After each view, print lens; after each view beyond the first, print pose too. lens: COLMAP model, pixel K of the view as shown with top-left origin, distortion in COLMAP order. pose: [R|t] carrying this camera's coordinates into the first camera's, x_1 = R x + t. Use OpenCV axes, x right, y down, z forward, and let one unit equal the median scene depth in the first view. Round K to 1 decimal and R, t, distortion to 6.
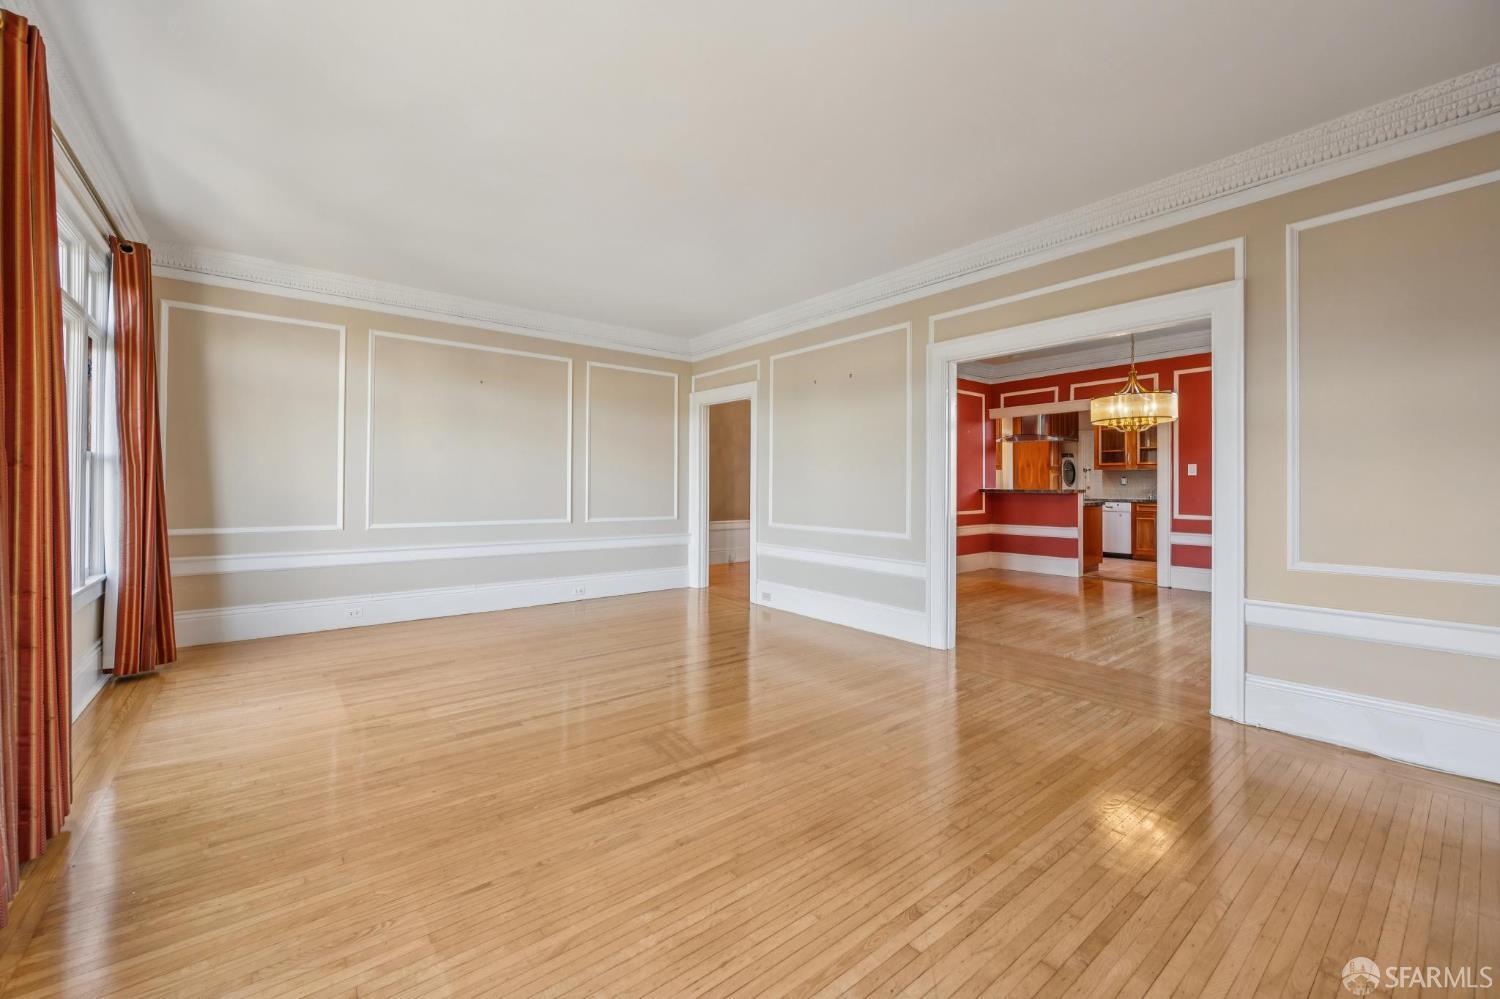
lens RADIAL K [[599.5, 0, 742.2], [0, 599.5, 486.8], [0, 0, 1]] dist [-0.000897, -0.000055]
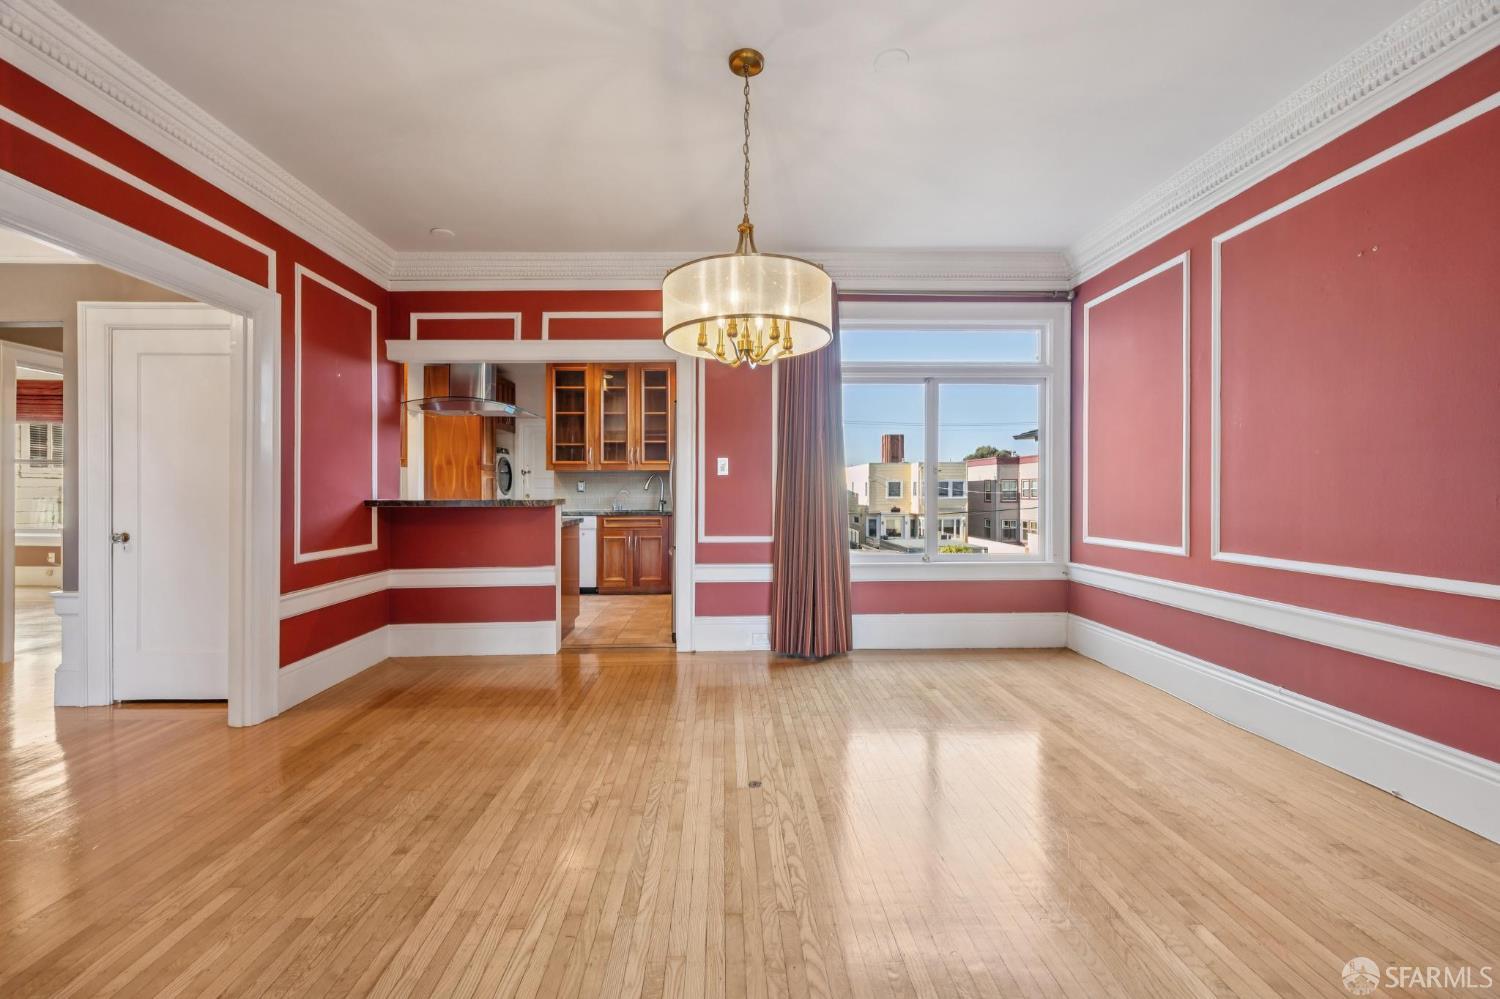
lens RADIAL K [[599.5, 0, 742.2], [0, 599.5, 486.8], [0, 0, 1]] dist [-0.000897, -0.000055]
pose [[0.595852, 0.004296, 0.803083, 0.173395], [0.008612, 0.999894, -0.011739, 0.001257], [-0.803048, 0.013911, 0.595752, 0.429199]]
